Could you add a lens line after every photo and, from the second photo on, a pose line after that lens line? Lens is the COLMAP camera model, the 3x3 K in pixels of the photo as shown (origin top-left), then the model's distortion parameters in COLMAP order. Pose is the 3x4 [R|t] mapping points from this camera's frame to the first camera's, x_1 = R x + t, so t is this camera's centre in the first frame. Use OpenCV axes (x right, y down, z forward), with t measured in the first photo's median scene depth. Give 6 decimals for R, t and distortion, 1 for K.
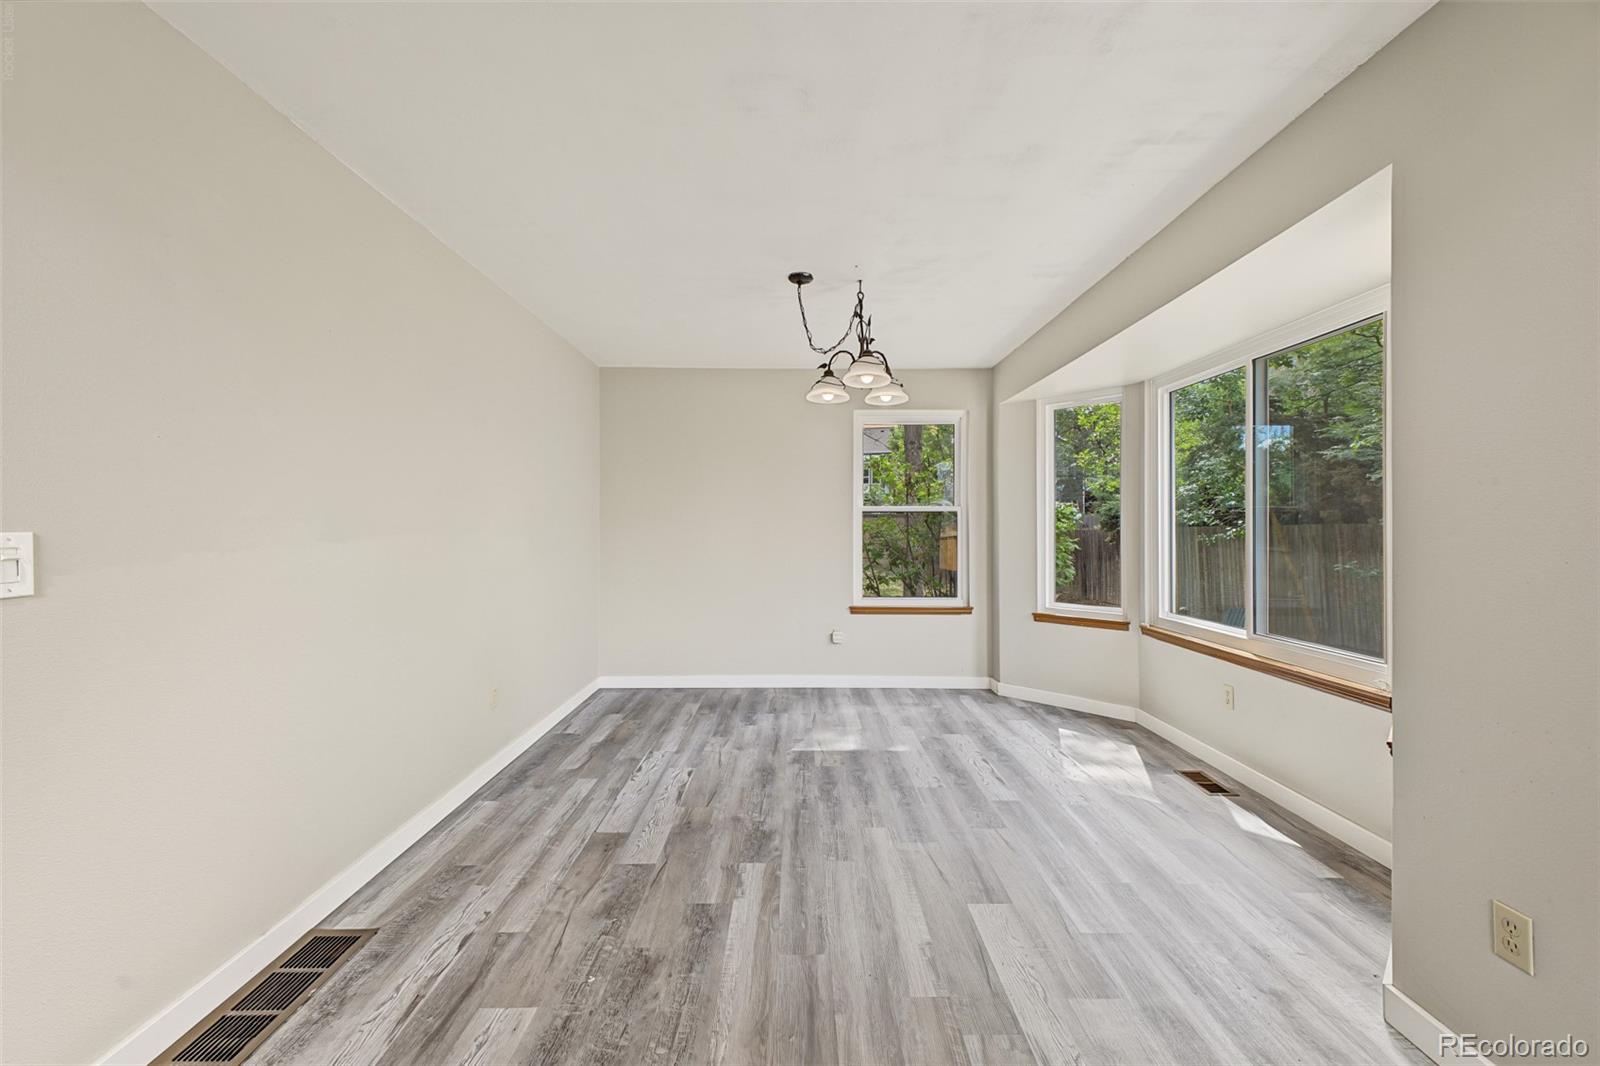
lens RADIAL K [[632.2, 0, 793.4], [0, 632.2, 527.7], [0, 0, 1]] dist [0.003581, -0.001226]
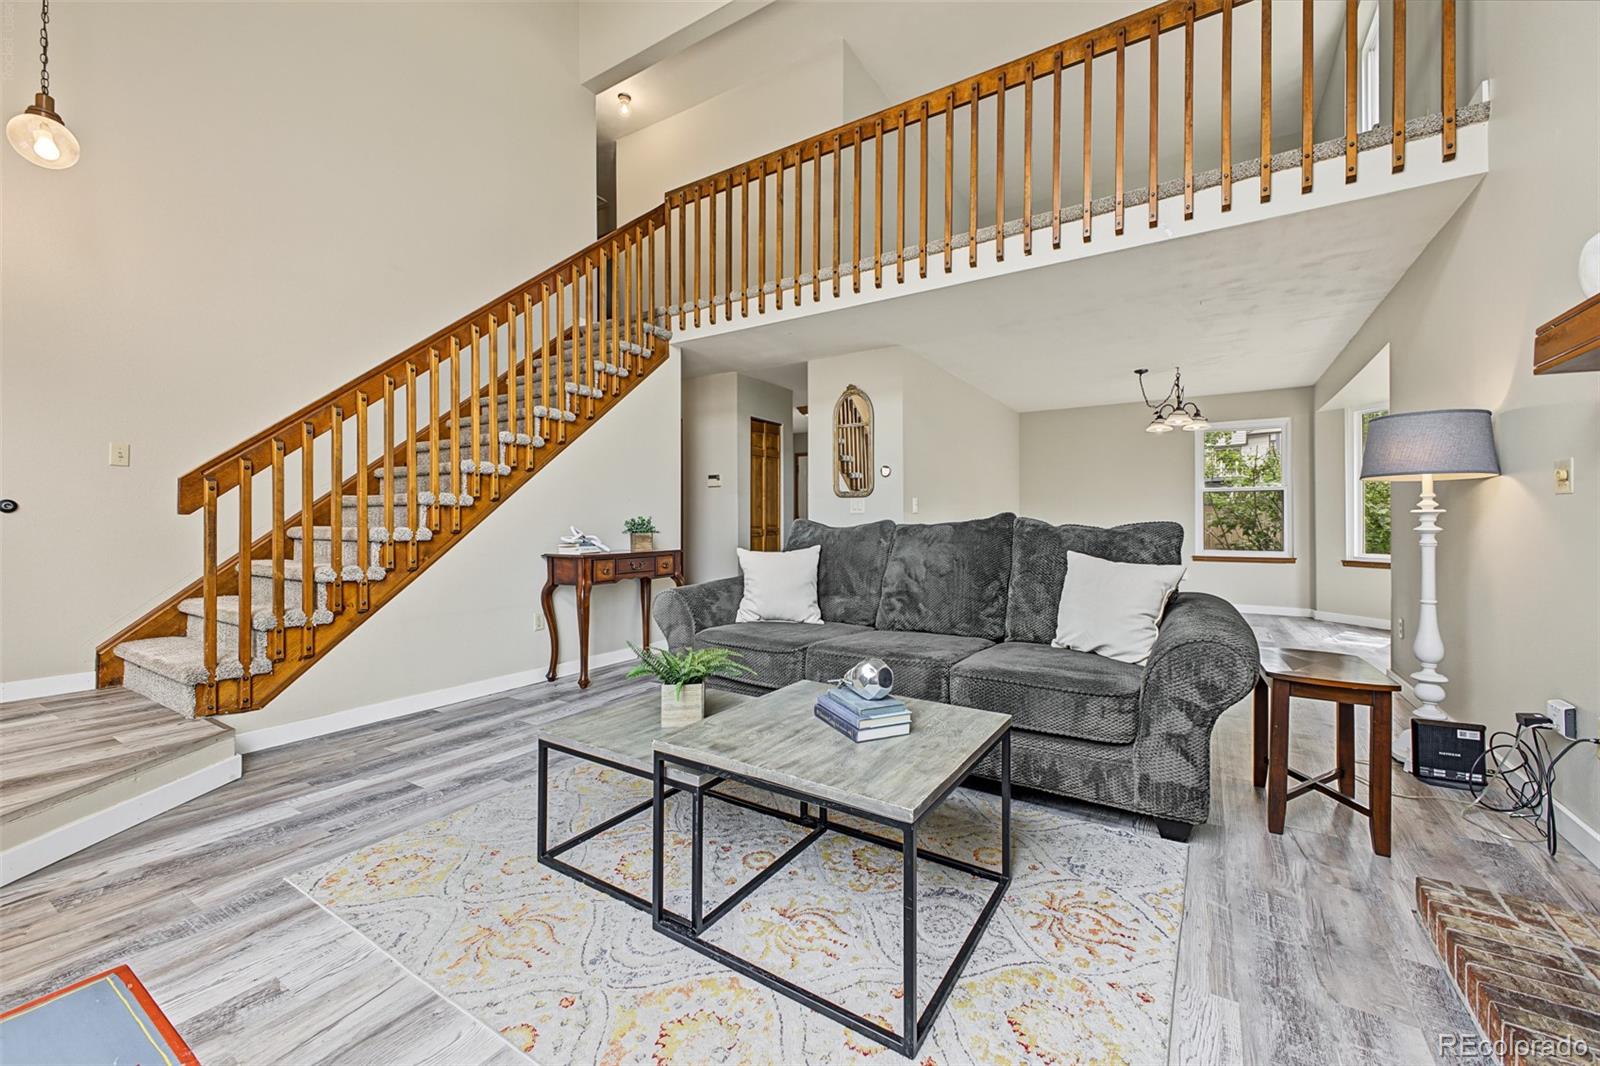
lens RADIAL K [[632.2, 0, 793.7], [0, 632.2, 525.4], [0, 0, 1]] dist [0.003581, -0.001226]
pose [[0.844358, -0.001519, -0.535777, 0.157491], [0.003722, 0.999988, 0.003031, 0.073920], [0.535766, -0.004553, 0.844354, -1.270068]]
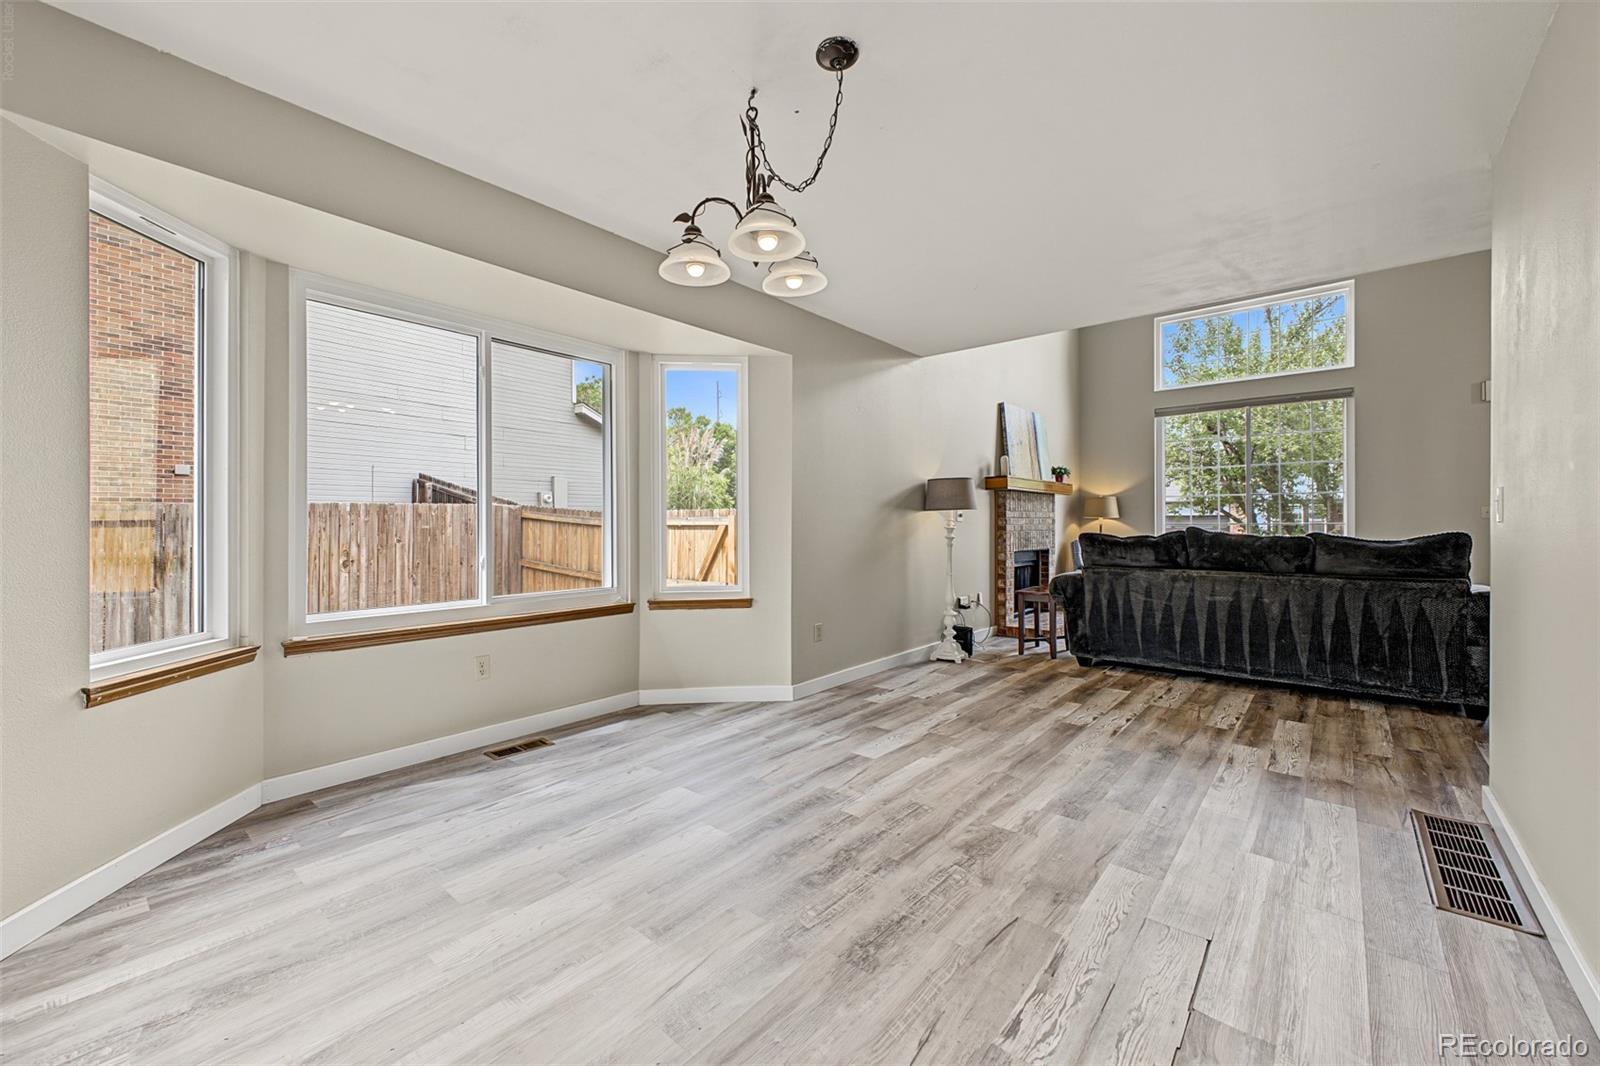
lens RADIAL K [[632.2, 0, 801.9], [0, 632.2, 523.0], [0, 0, 1]] dist [0.003581, -0.001226]
pose [[-0.769132, 0.001125, 0.639089, -0.356234], [0.003356, 0.999992, 0.002279, 0.041965], [-0.639081, 0.003898, -0.769130, 1.539062]]
